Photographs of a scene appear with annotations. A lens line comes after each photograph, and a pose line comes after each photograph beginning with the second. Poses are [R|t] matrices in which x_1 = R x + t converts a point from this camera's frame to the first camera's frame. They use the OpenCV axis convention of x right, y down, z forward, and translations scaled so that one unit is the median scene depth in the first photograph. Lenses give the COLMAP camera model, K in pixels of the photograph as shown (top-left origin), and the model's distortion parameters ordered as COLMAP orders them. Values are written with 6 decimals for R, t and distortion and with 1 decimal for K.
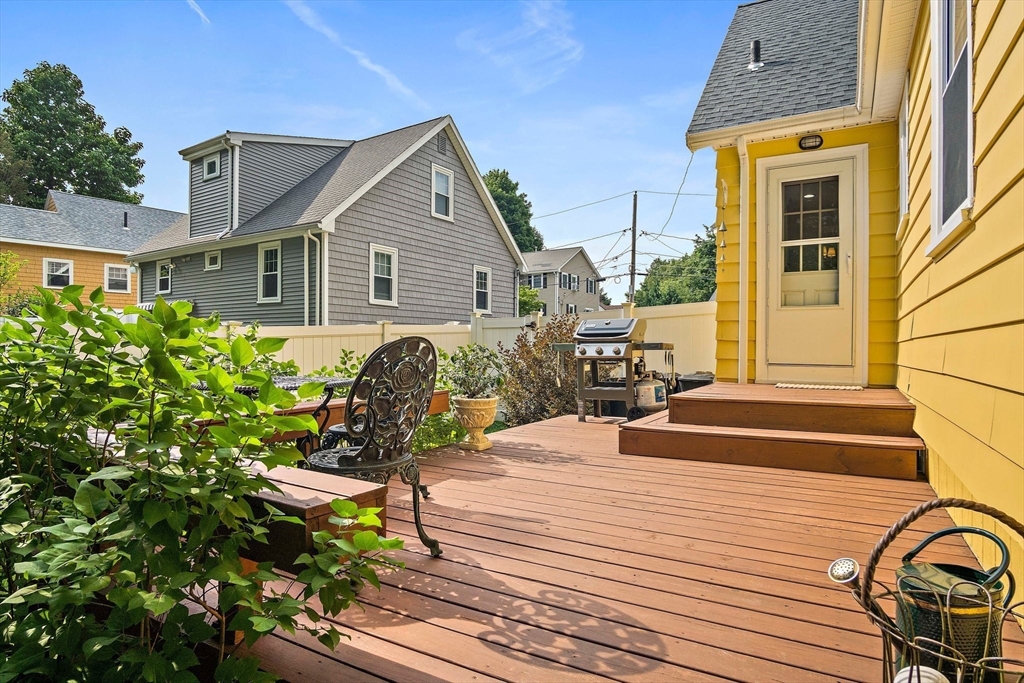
lens RADIAL K [[561.1, 0, 513.8], [0, 561.1, 347.5], [0, 0, 1]] dist [-0.028544, 0.005484]
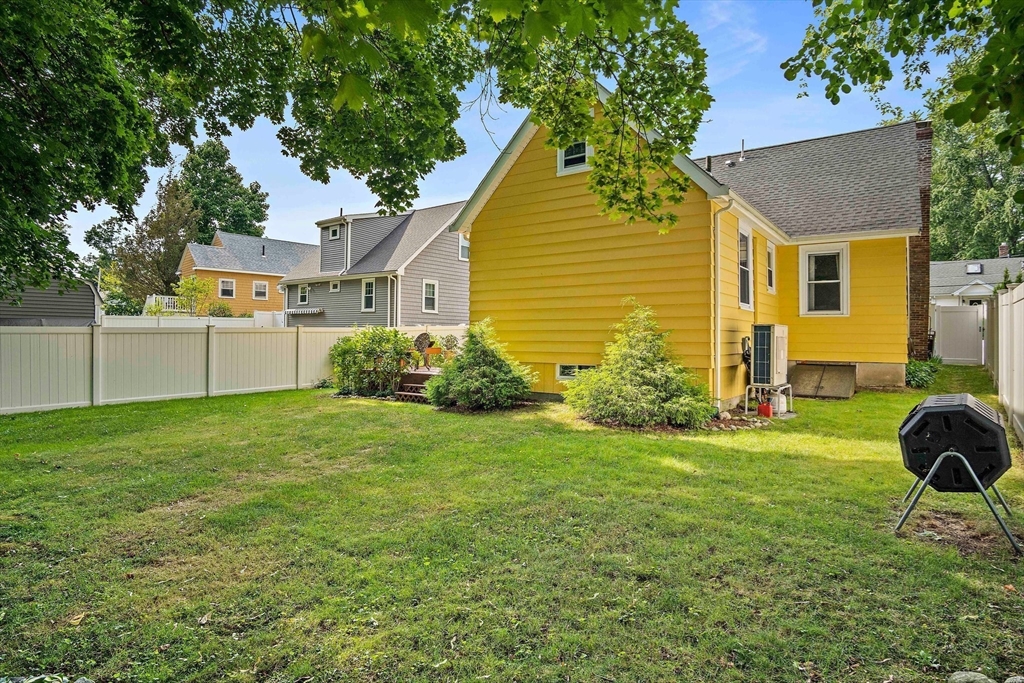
lens RADIAL K [[561.1, 0, 511.3], [0, 561.1, 338.6], [0, 0, 1]] dist [-0.028544, 0.005484]
pose [[0.994574, 0.008788, -0.103658, 0.202177], [-0.009192, 0.999952, -0.003413, 0.009112], [0.103623, 0.004348, 0.994607, -0.718713]]
